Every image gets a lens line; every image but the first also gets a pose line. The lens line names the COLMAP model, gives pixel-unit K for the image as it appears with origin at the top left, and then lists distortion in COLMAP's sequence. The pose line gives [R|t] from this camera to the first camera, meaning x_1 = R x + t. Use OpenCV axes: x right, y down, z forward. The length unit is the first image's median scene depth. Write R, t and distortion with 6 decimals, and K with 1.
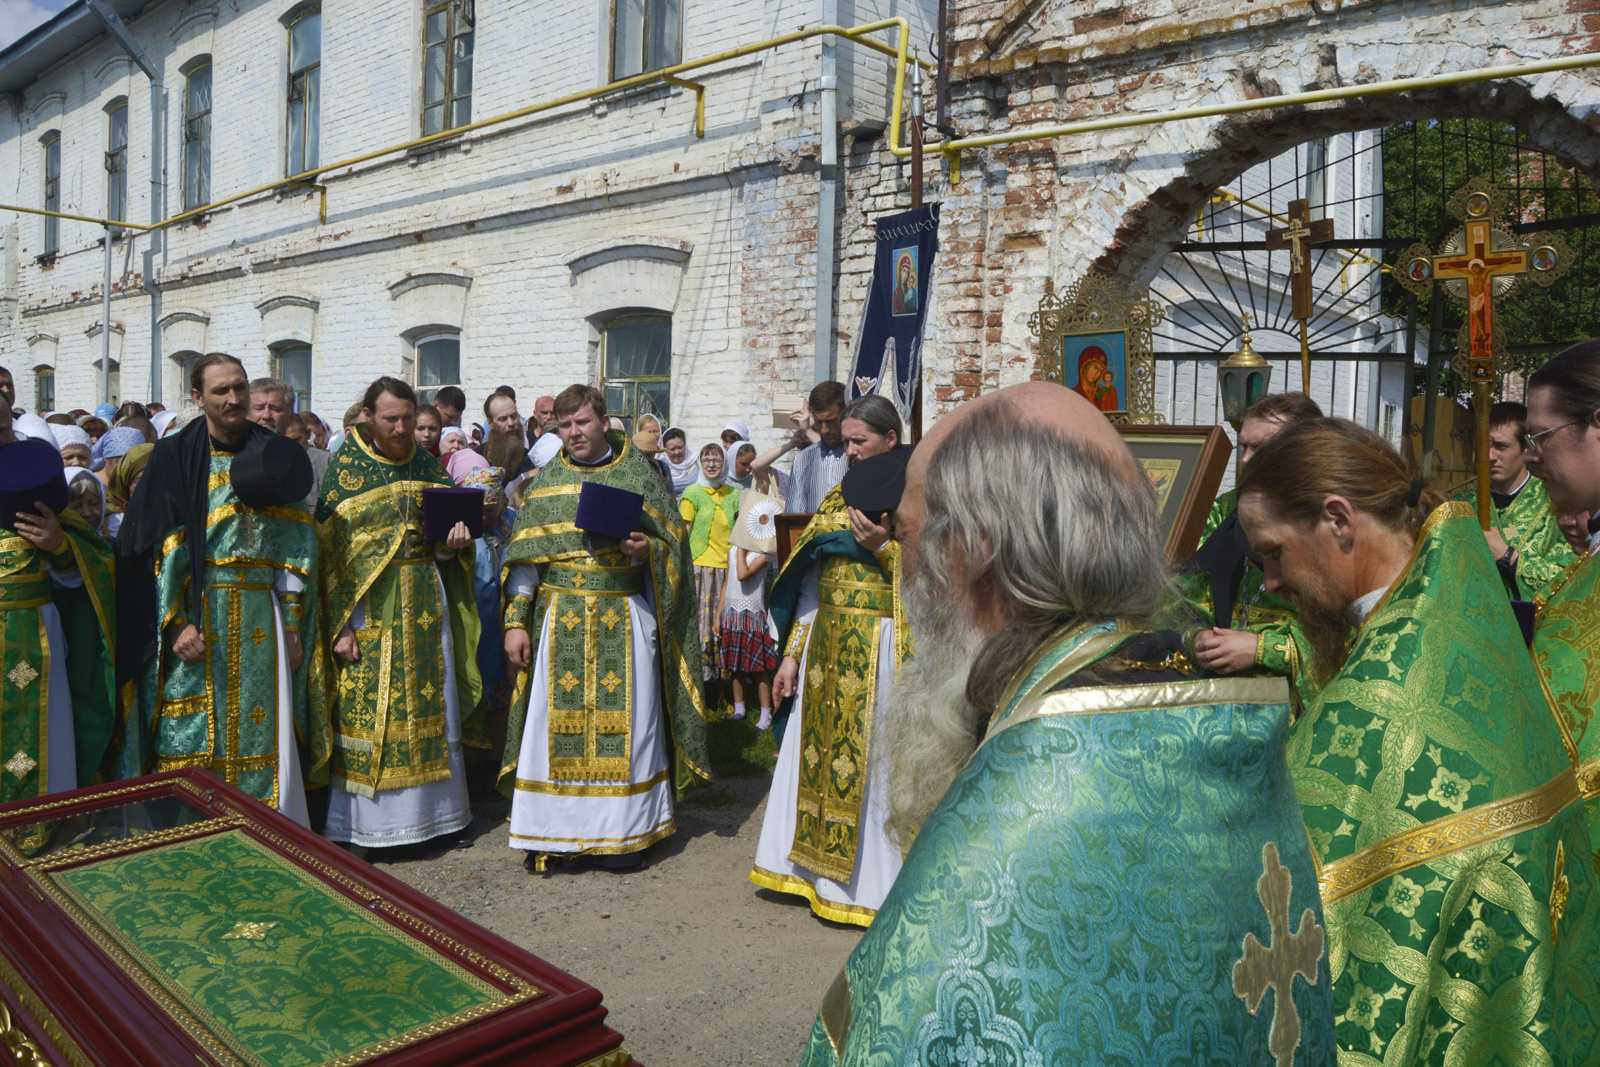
lens RADIAL K [[1299.5, 0, 793.1], [0, 1299.5, 533.3], [0, 0, 1]] dist [-0.094530, 0.038350]
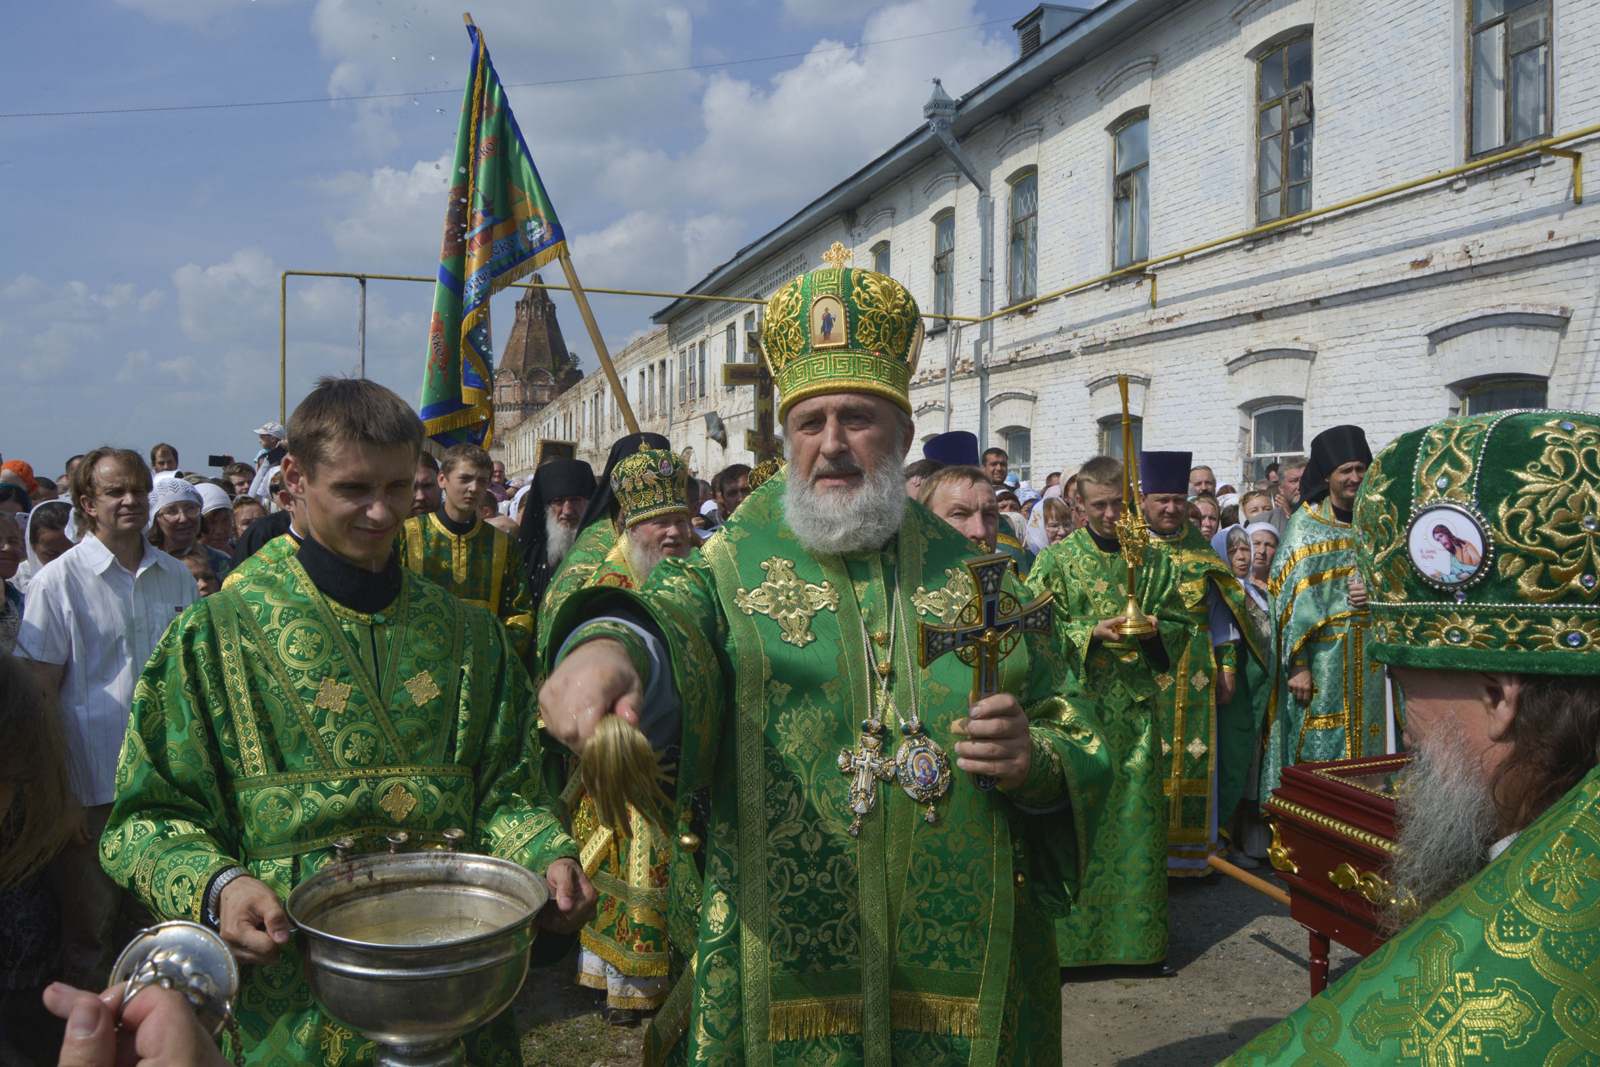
lens RADIAL K [[1299.5, 0, 803.1], [0, 1299.5, 528.8], [0, 0, 1]] dist [-0.094530, 0.038350]
pose [[0.866208, 0.000445, -0.499683, -0.084859], [-0.026812, 0.998600, -0.045590, 0.007255], [0.498964, 0.052888, 0.865008, -0.113898]]
